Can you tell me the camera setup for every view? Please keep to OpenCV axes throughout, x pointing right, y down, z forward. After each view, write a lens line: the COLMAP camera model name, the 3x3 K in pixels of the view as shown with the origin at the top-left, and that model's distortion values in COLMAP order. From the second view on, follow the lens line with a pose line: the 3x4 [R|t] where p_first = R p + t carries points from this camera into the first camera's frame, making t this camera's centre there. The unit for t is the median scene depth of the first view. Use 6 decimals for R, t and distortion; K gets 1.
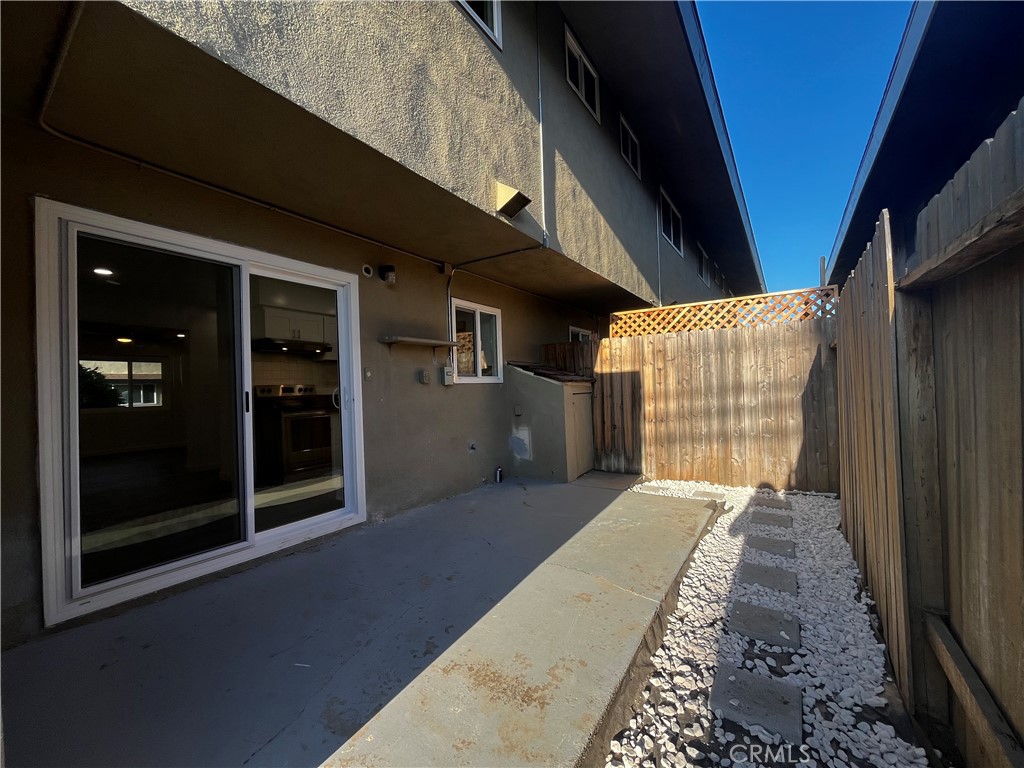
lens RADIAL K [[414.6, 0, 512.0], [0, 414.6, 384.0], [0, 0, 1]] dist [-0.001568, -0.000161]
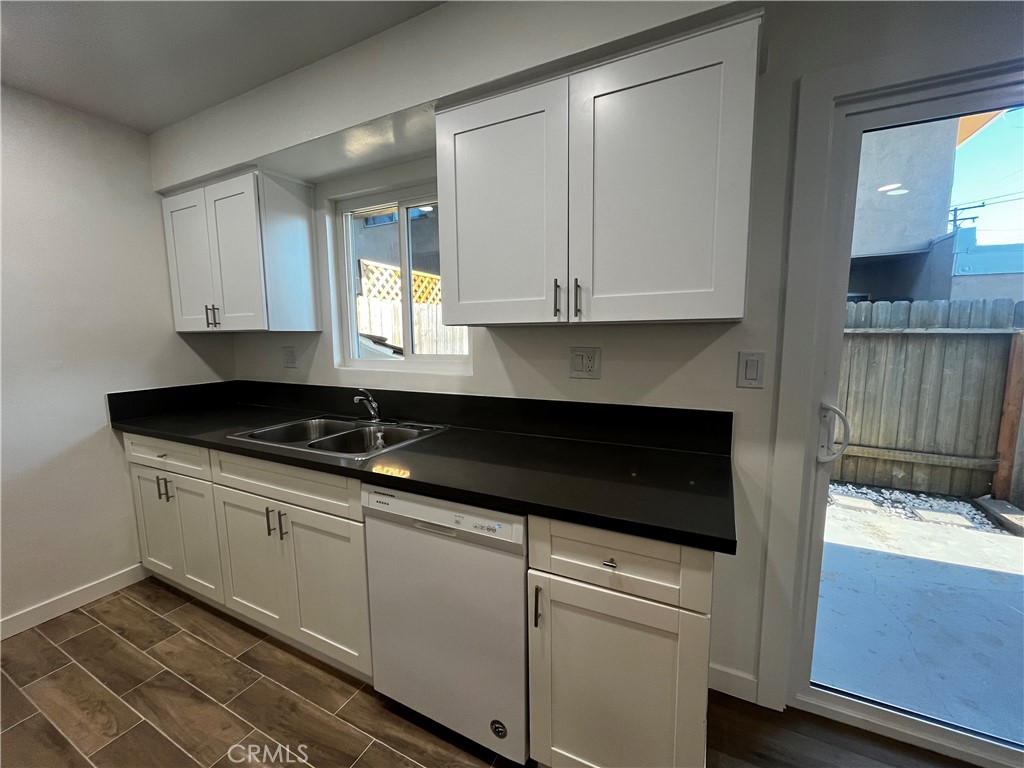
lens RADIAL K [[414.6, 0, 512.0], [0, 414.6, 384.0], [0, 0, 1]] dist [-0.001568, -0.000161]
pose [[-0.125650, -0.084173, 0.988497, -0.490816], [-0.003989, 0.996429, 0.084341, -0.028255], [-0.992067, 0.006654, -0.125537, 0.872784]]
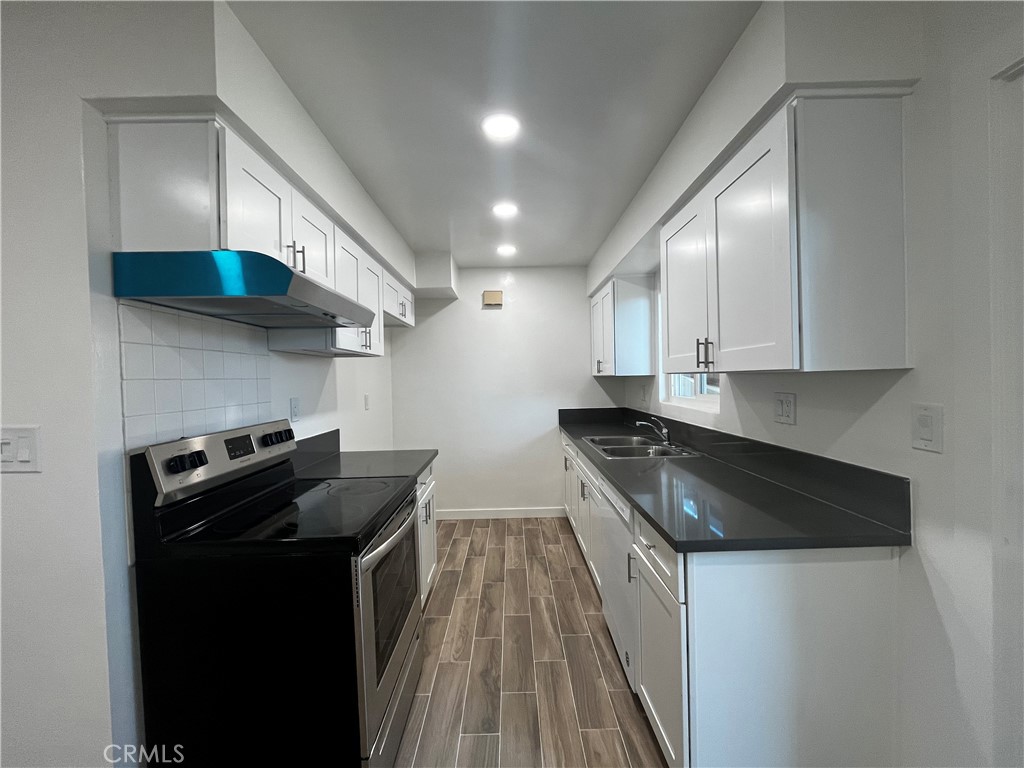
lens RADIAL K [[411.8, 0, 514.9], [0, 411.8, 385.1], [0, 0, 1]] dist [-0.000033, -0.000005]
pose [[0.822694, 0.008909, 0.568415, -0.537611], [-0.020484, 0.999692, 0.013979, -0.035829], [-0.568116, -0.023143, 0.822623, 0.641600]]
